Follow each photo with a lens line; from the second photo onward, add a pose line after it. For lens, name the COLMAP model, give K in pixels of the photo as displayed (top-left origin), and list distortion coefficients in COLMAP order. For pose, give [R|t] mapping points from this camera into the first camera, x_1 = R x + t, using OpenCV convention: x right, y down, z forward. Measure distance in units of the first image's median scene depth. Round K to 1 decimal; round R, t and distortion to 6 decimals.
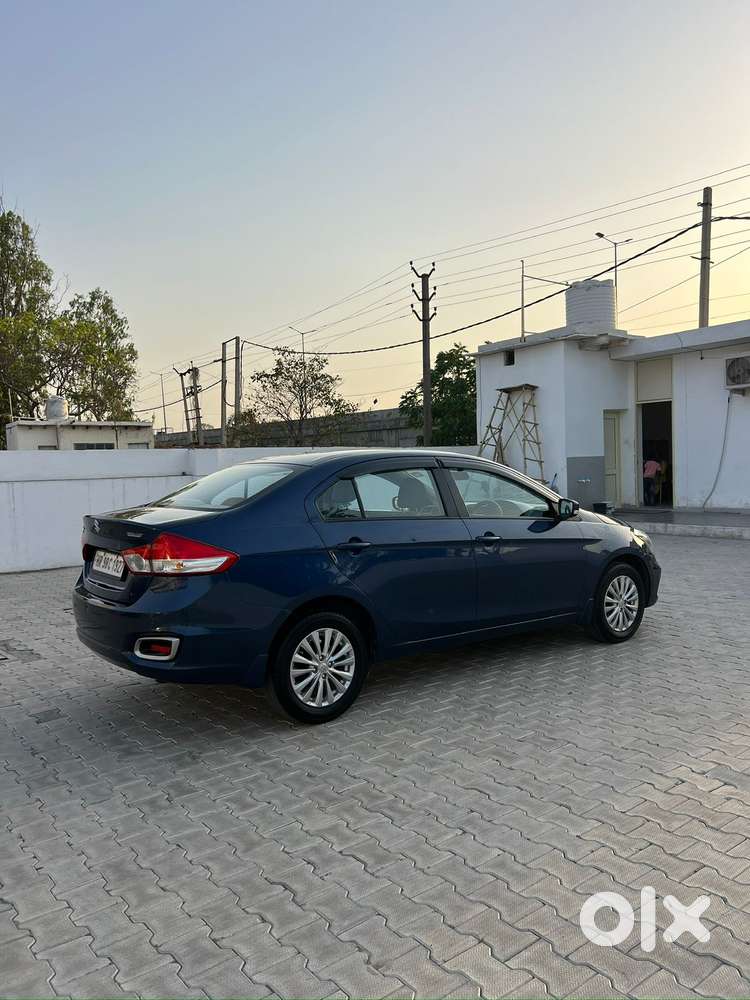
lens RADIAL K [[755.8, 0, 375.0], [0, 755.8, 500.0], [0, 0, 1]] dist [0.028961, 0.001798]
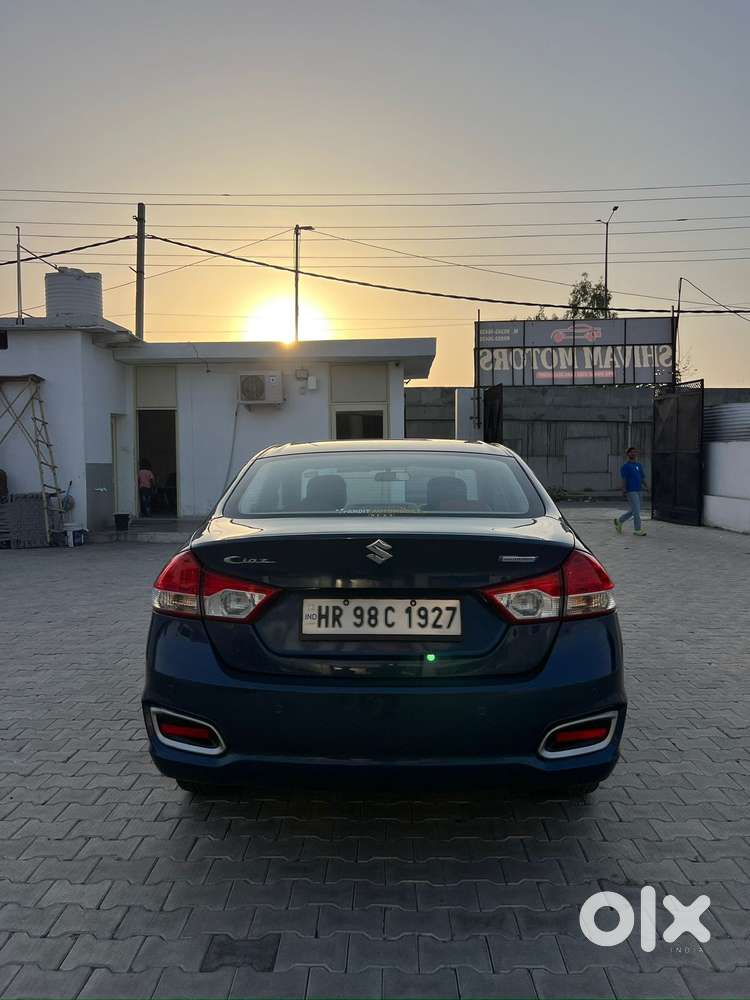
lens RADIAL K [[751.9, 0, 372.1], [0, 751.9, 500.7], [0, 0, 1]] dist [0.071286, -0.113499]
pose [[0.637424, -0.007228, 0.770480, -0.205345], [0.018885, 0.999802, -0.006244, 0.000077], [-0.770282, 0.018530, 0.637434, 0.164049]]
